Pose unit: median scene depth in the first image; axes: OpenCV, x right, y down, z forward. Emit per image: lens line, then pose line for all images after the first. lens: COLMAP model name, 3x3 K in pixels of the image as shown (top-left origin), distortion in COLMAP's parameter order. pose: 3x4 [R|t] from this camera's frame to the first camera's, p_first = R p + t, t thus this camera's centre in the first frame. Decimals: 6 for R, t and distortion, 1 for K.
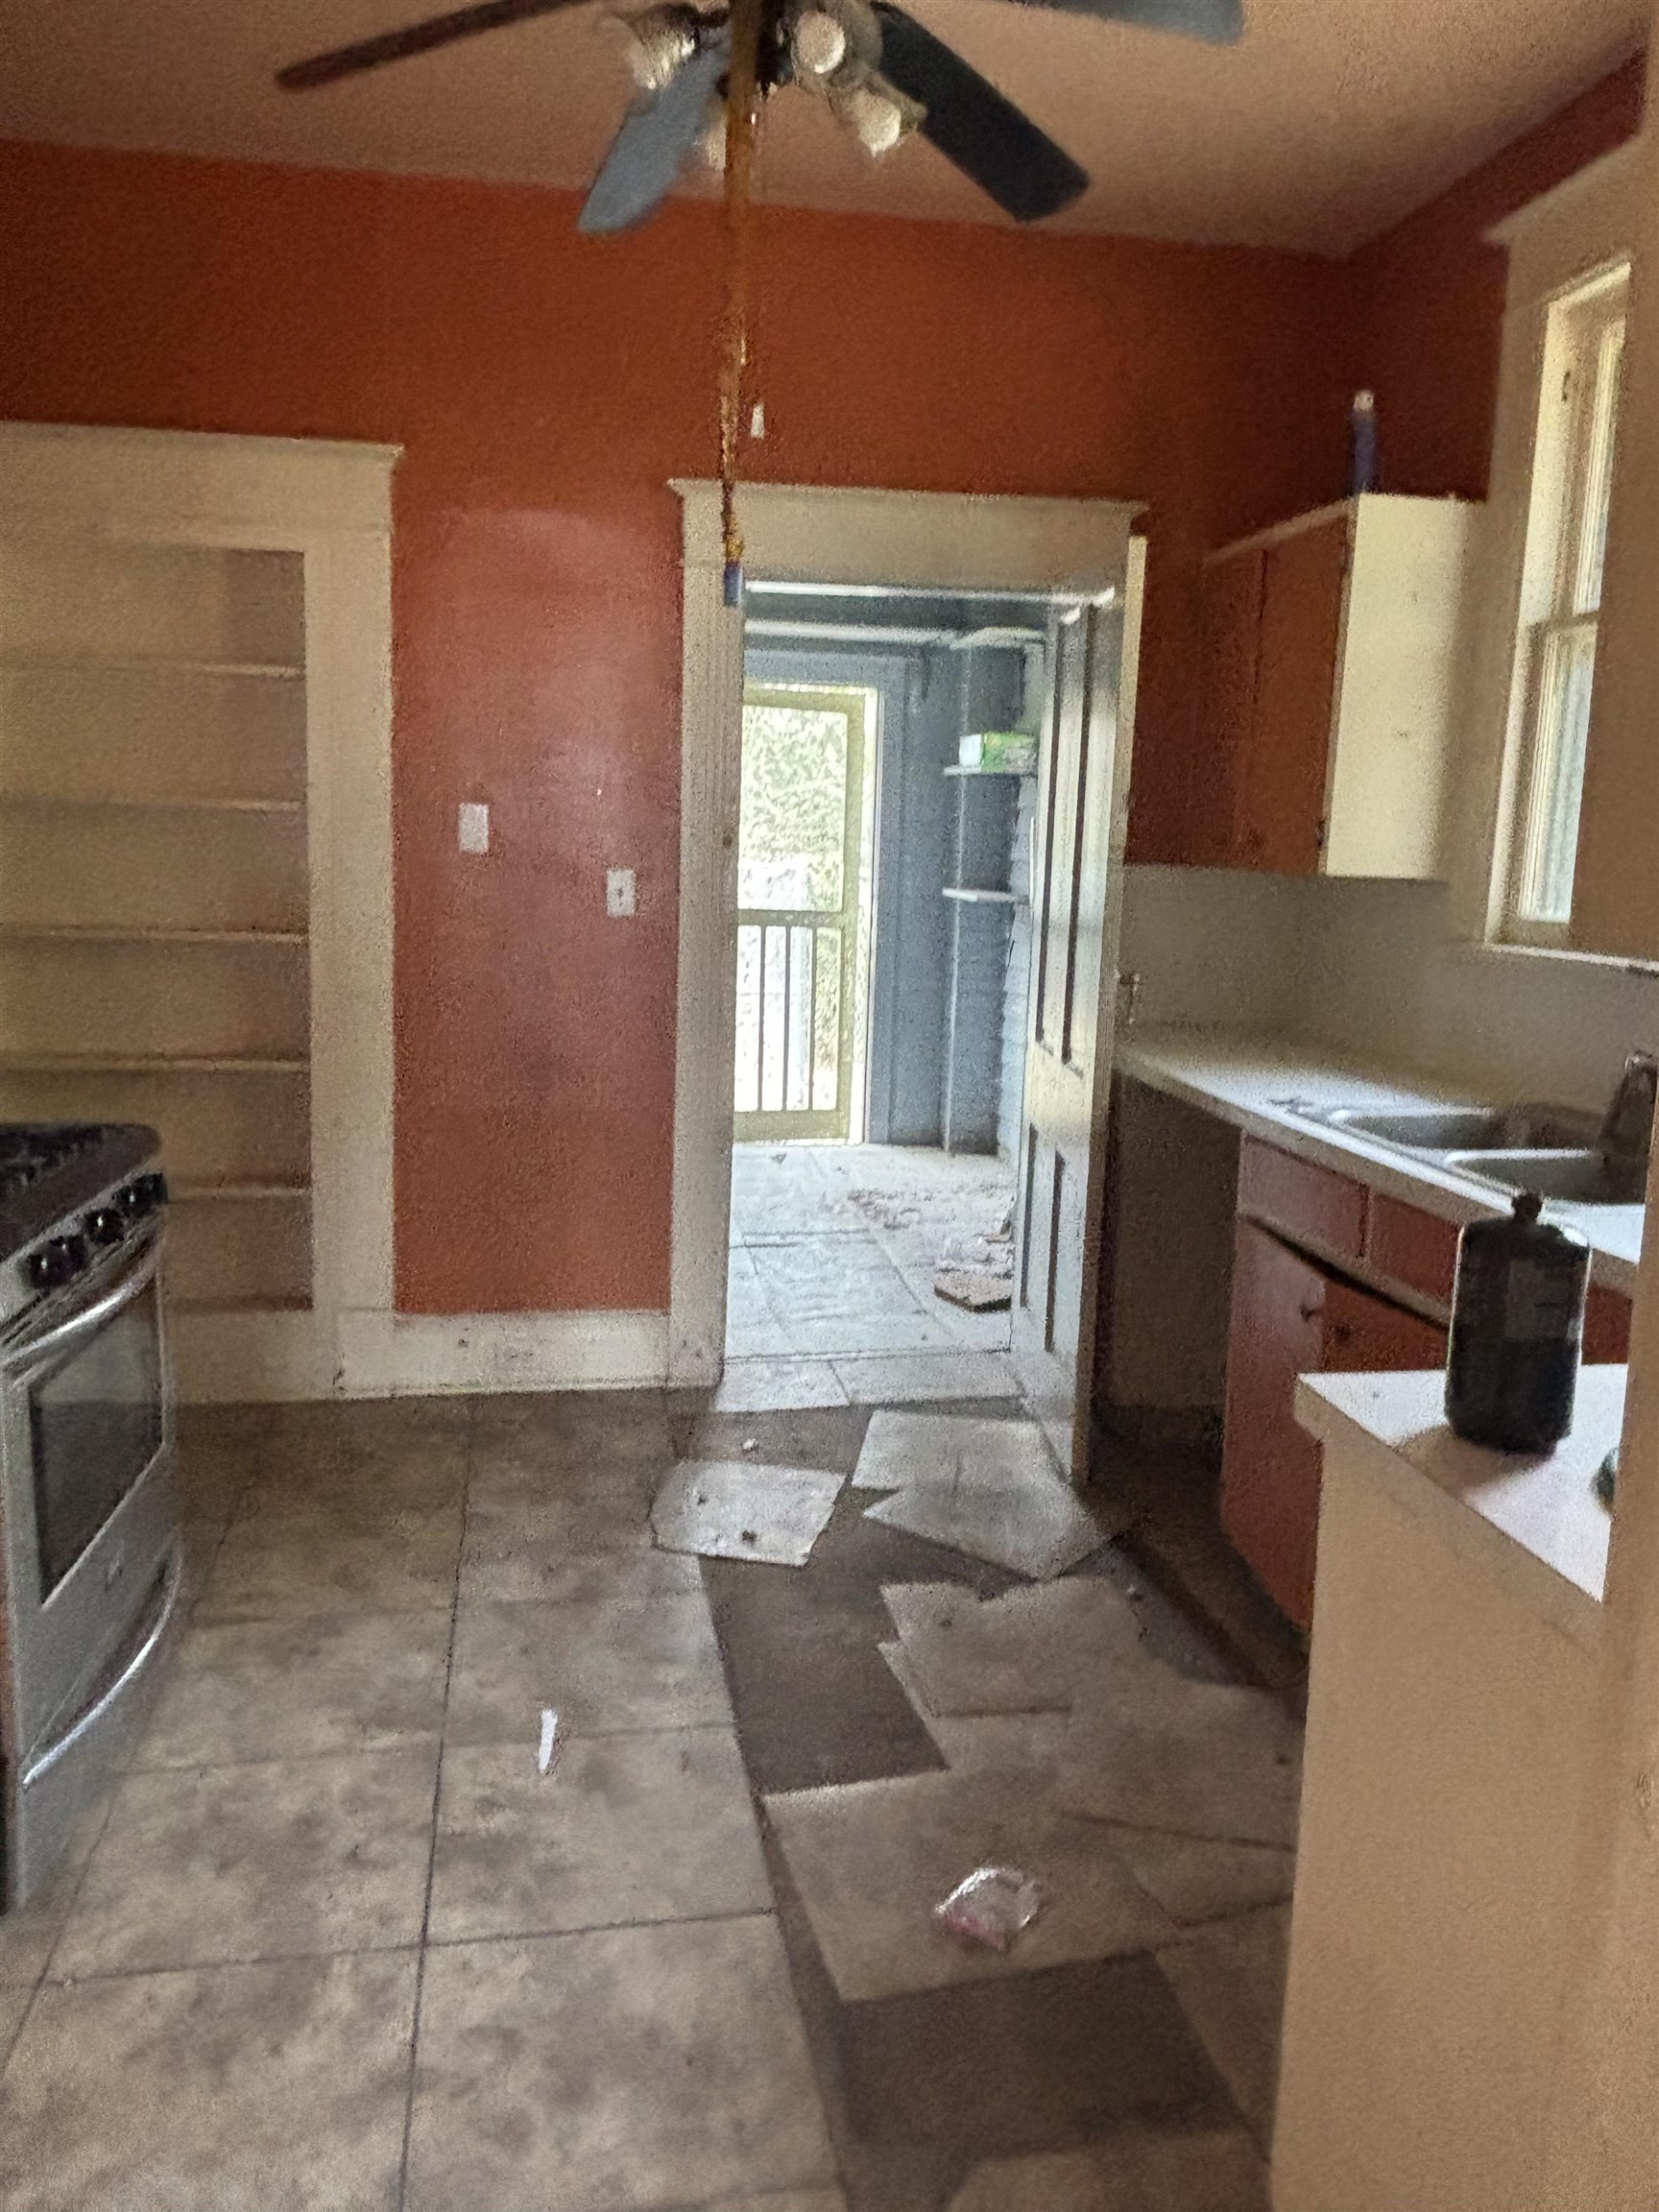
lens RADIAL K [[1630.8, 0, 851.8], [0, 1630.8, 1092.4], [0, 0, 1]] dist [0.039297, -0.069025]
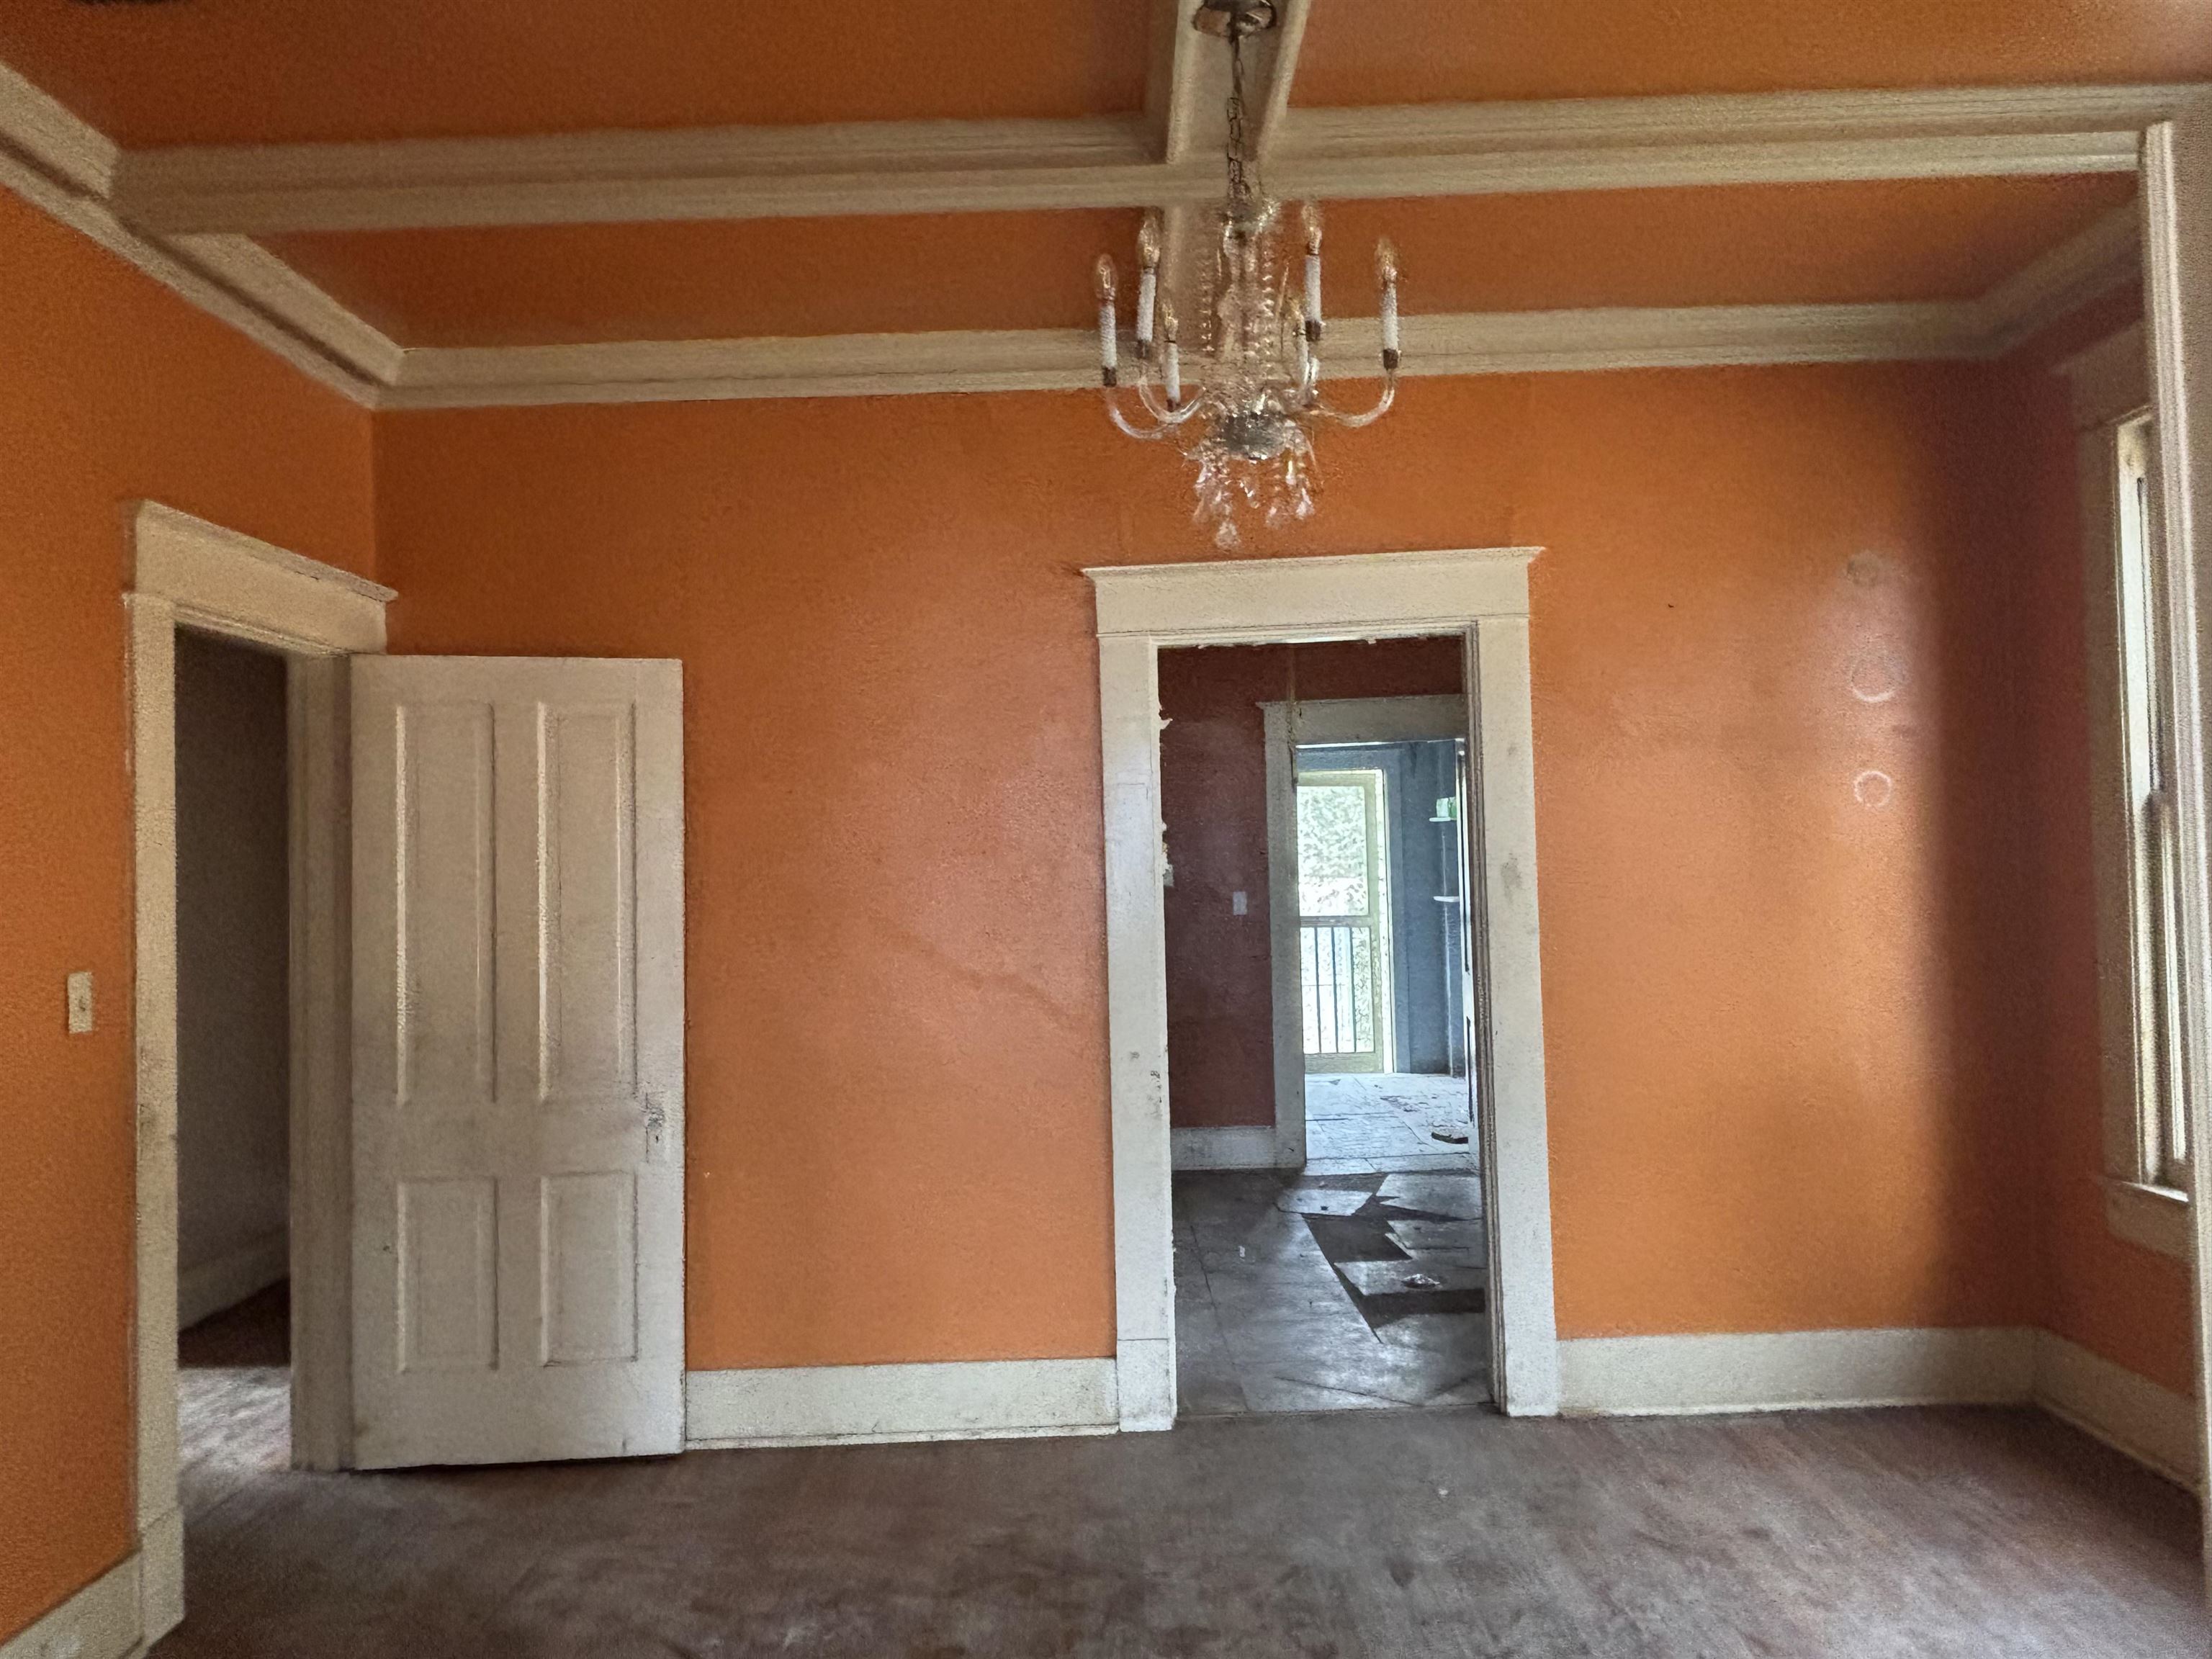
lens RADIAL K [[1630.8, 0, 1116.7], [0, 1630.8, 808.9], [0, 0, 1]] dist [0.039297, -0.069025]
pose [[0.983084, -0.065803, -0.170928, 0.031822], [0.032274, 0.980867, -0.191983, 0.080193], [0.180291, 0.183219, 0.966398, -0.551476]]
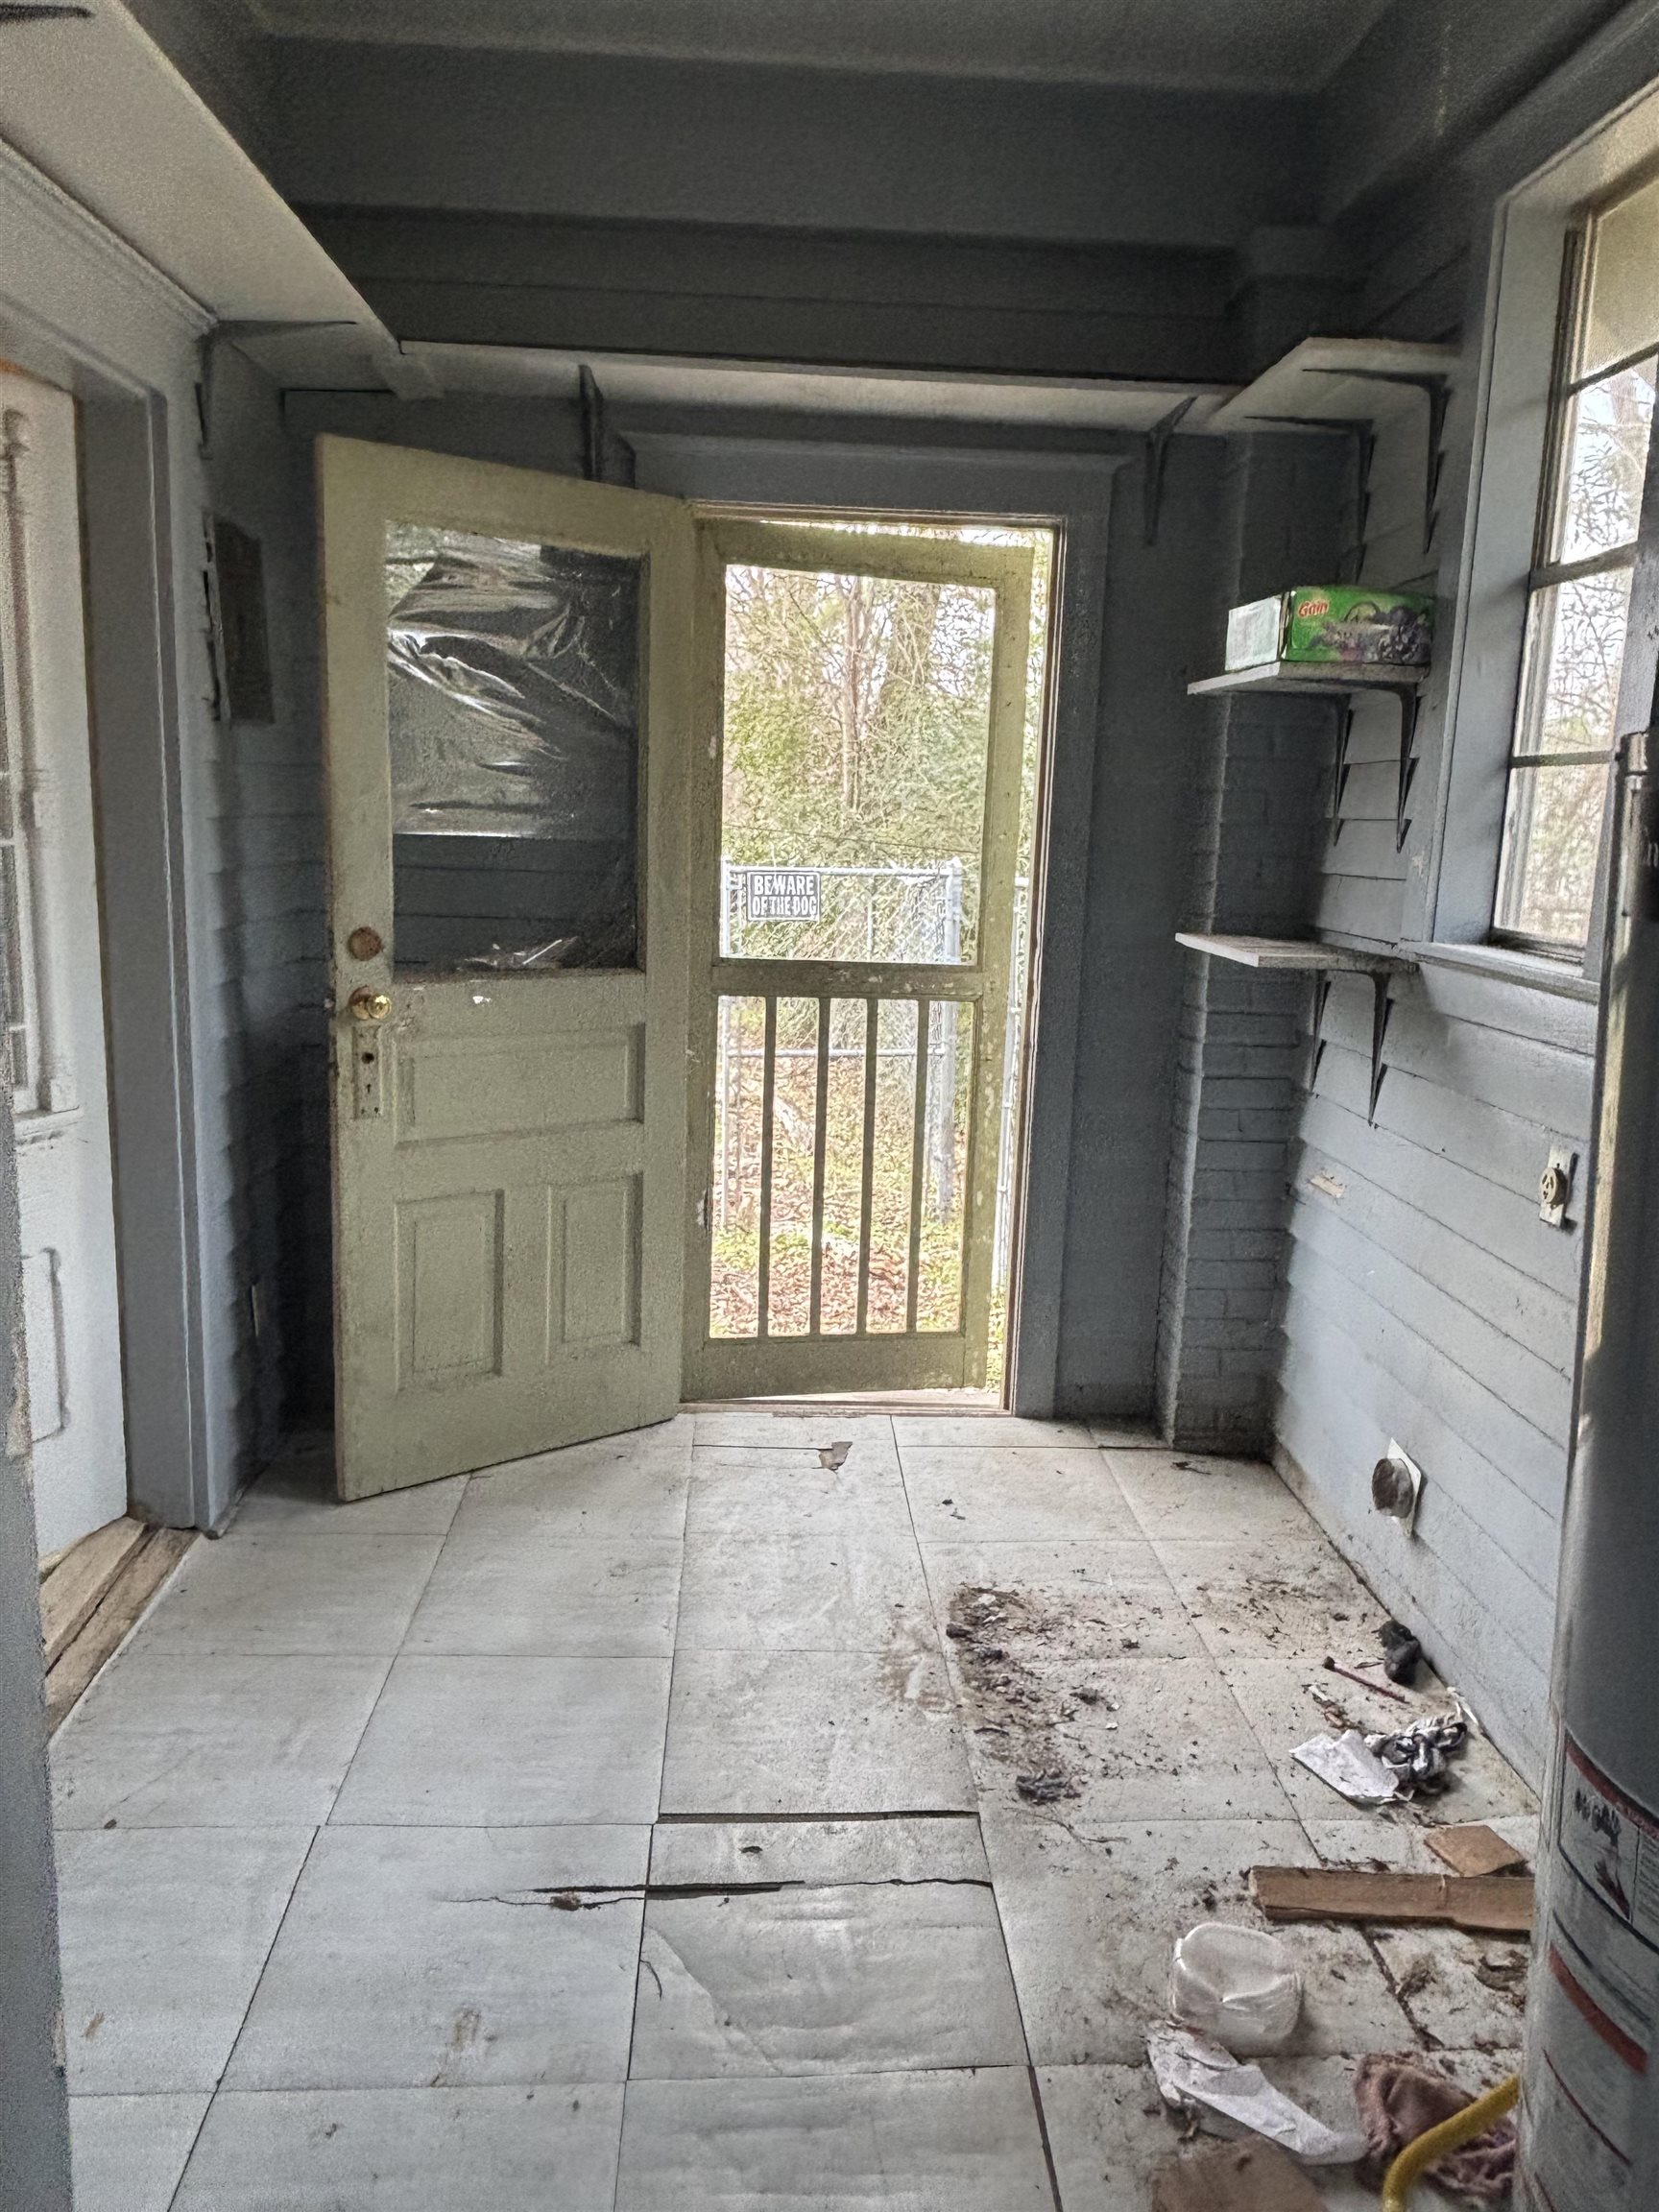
lens RADIAL K [[1630.8, 0, 826.8], [0, 1630.8, 1115.8], [0, 0, 1]] dist [0.039297, -0.069025]
pose [[0.990363, 0.027722, -0.135695, 0.020640], [-0.025471, 0.999508, 0.018296, -0.079822], [0.136136, -0.014663, 0.990582, 0.523927]]
